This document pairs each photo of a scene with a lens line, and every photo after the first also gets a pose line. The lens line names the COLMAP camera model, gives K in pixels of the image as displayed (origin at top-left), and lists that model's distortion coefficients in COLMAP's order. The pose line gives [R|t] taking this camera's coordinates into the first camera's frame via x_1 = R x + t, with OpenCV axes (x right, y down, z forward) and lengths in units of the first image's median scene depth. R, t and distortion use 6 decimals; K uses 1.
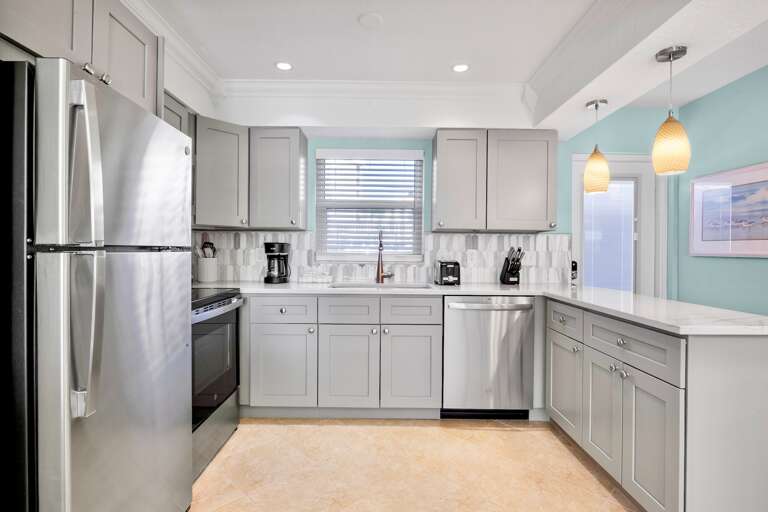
lens RADIAL K [[379.0, 0, 385.3], [0, 379.0, 242.0], [0, 0, 1]] dist [-0.001144, -0.000192]
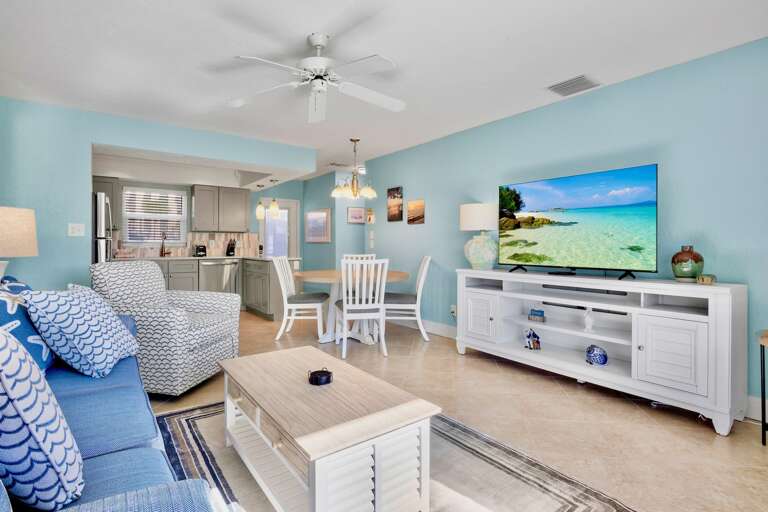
lens RADIAL K [[379.0, 0, 385.3], [0, 379.0, 242.0], [0, 0, 1]] dist [-0.001144, -0.000192]
pose [[0.802467, -0.003891, 0.596683, -0.268133], [-0.005783, 0.999881, 0.014299, -0.005014], [-0.596668, -0.014925, 0.802349, -1.323315]]
